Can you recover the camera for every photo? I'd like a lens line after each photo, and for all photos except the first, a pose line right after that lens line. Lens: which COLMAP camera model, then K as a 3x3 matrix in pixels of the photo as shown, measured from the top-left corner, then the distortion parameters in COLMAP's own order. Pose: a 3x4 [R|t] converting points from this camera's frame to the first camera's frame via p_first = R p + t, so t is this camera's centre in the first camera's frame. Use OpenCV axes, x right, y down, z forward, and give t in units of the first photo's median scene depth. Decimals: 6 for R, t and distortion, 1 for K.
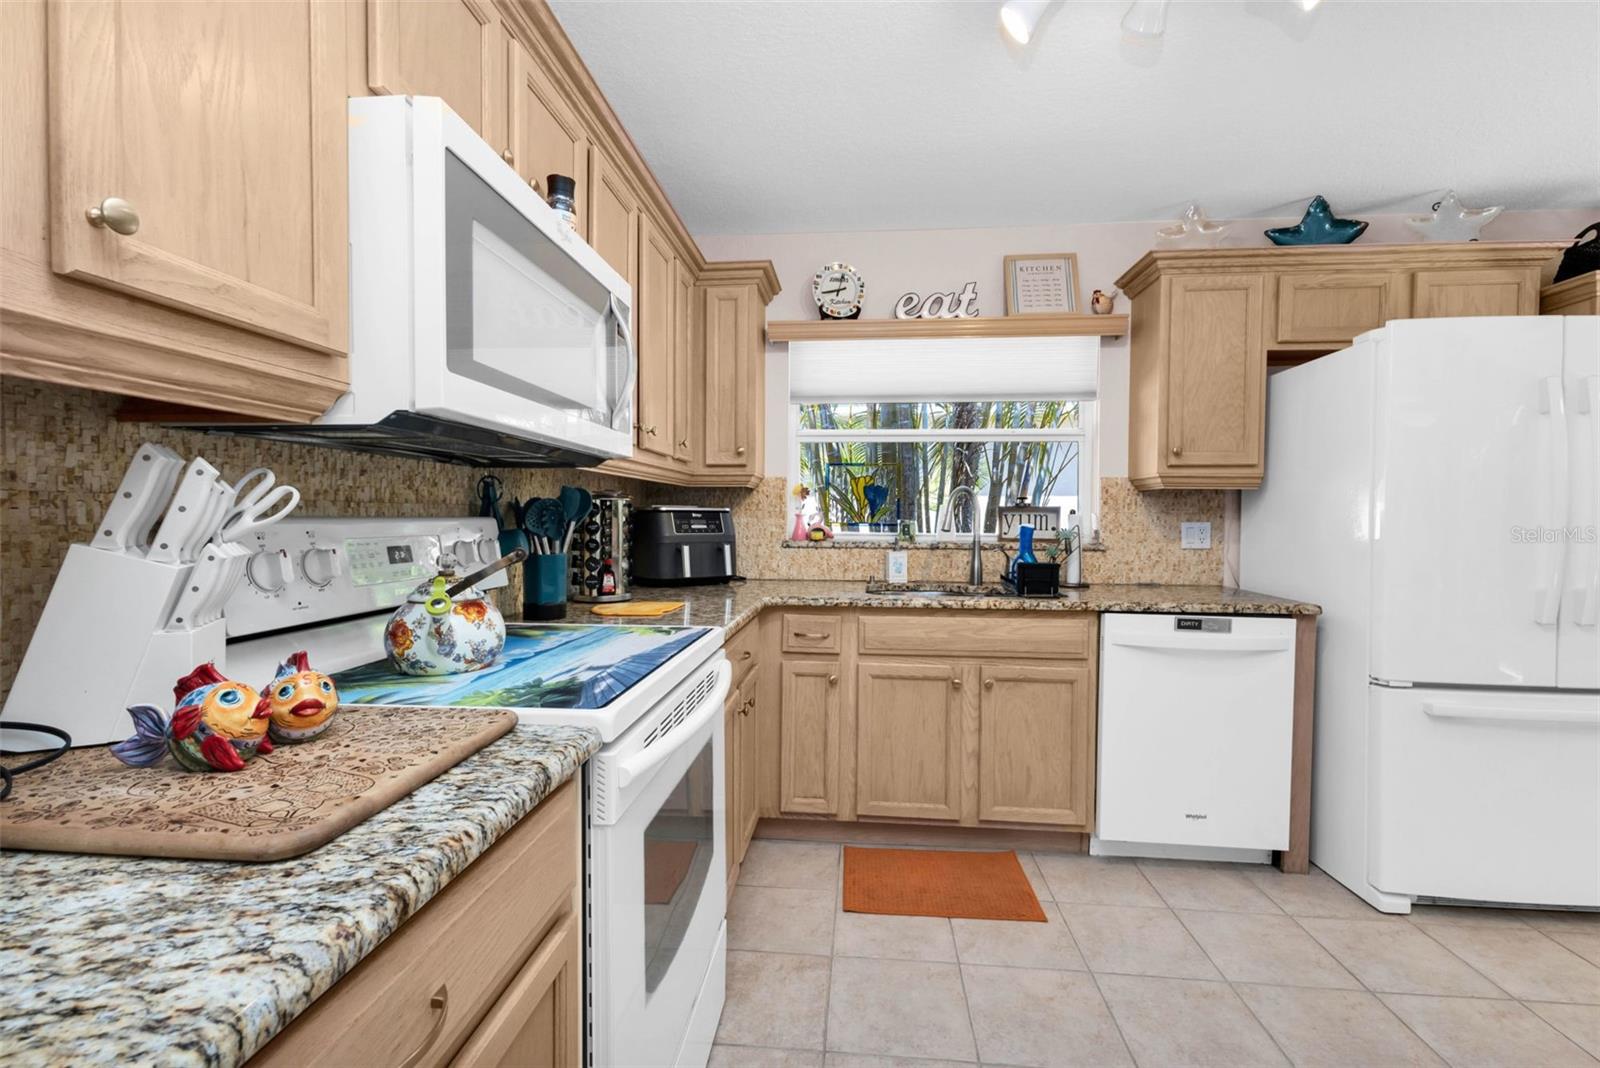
lens RADIAL K [[689.7, 0, 811.1], [0, 689.7, 533.0], [0, 0, 1]] dist [0.014907, -0.003760]
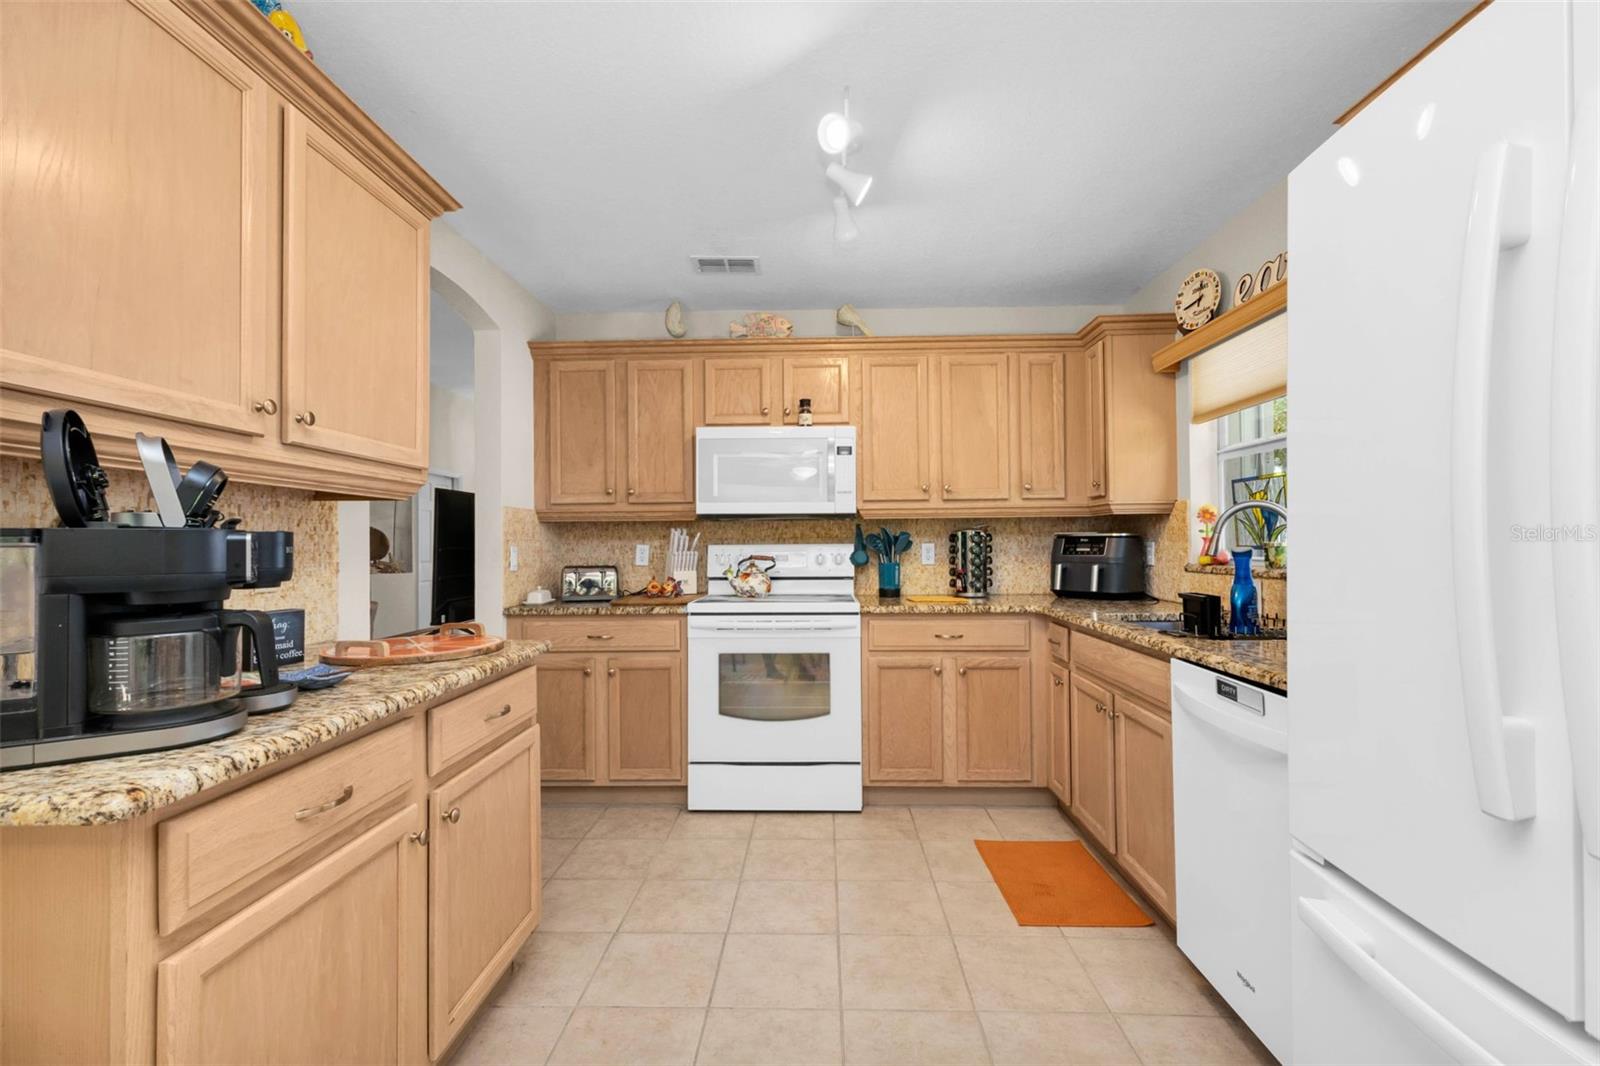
lens RADIAL K [[689.7, 0, 812.3], [0, 689.7, 534.2], [0, 0, 1]] dist [0.014907, -0.003760]
pose [[0.070218, -0.017957, -0.997370, 1.091930], [-0.015575, 0.999696, -0.019096, -0.005111], [0.997410, 0.016875, 0.069917, 0.476523]]
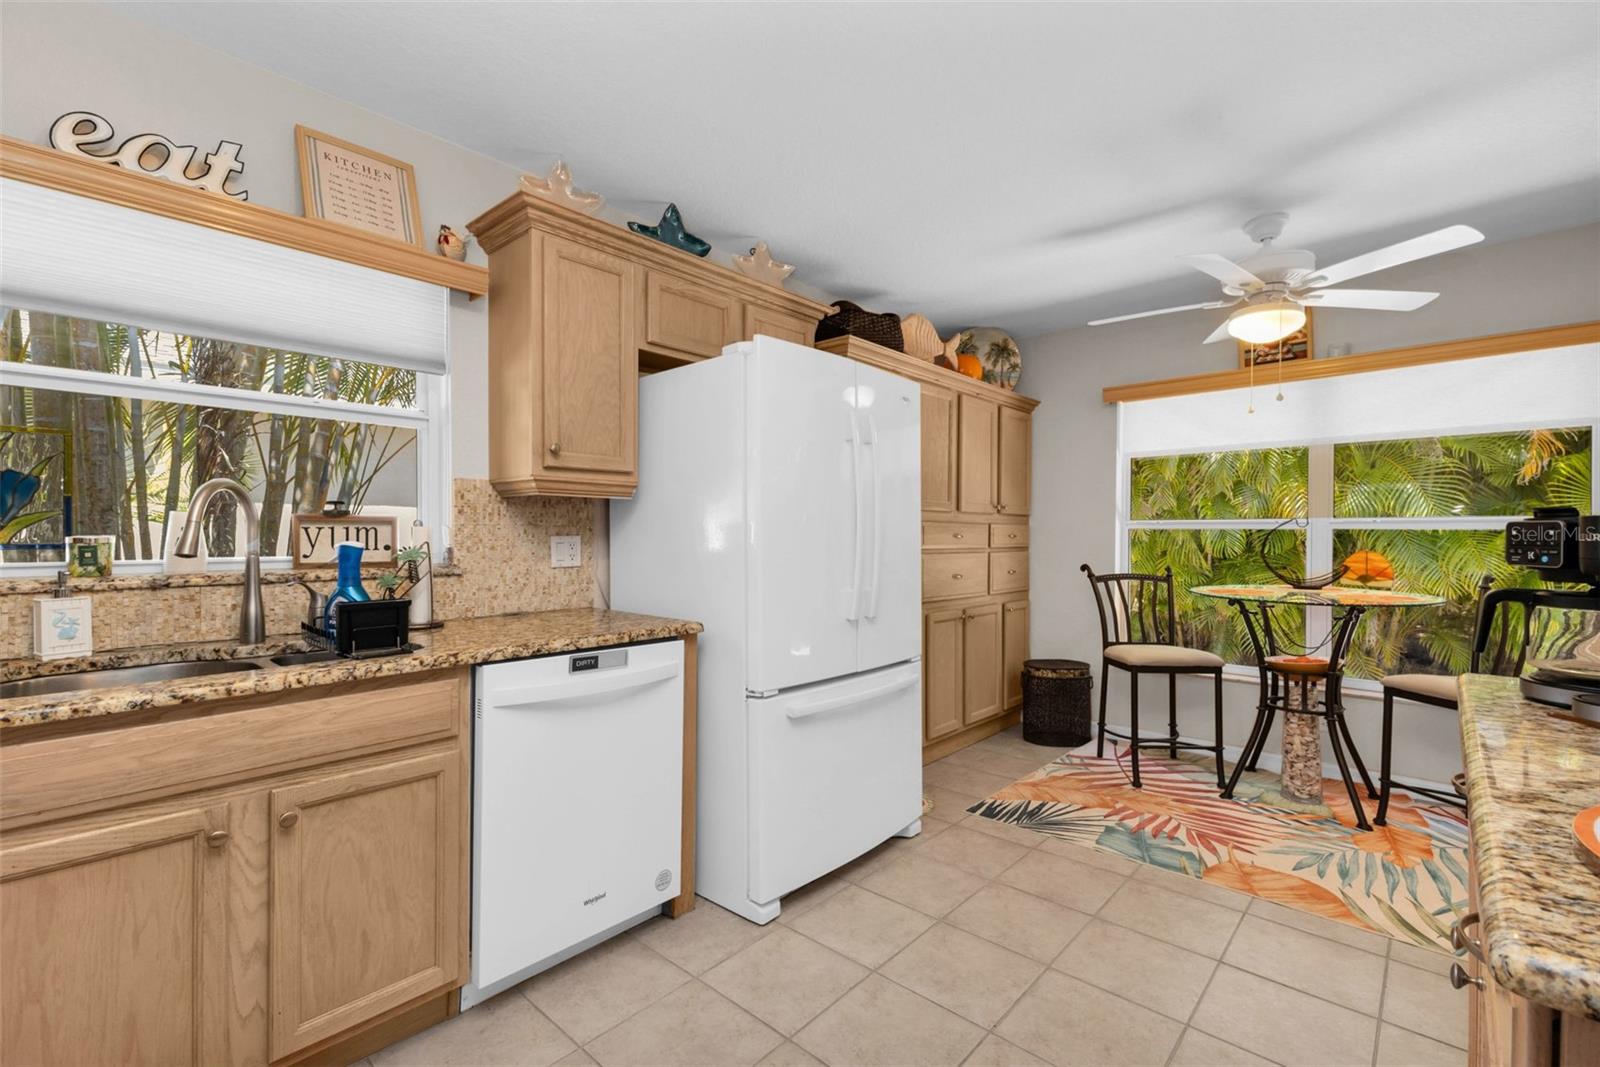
lens RADIAL K [[689.7, 0, 786.1], [0, 689.7, 535.3], [0, 0, 1]] dist [0.014907, -0.003760]
pose [[0.614011, -0.009397, 0.789242, 0.051836], [0.022319, 0.999736, -0.005460, -0.006457], [-0.788982, 0.020968, 0.614058, 0.287676]]
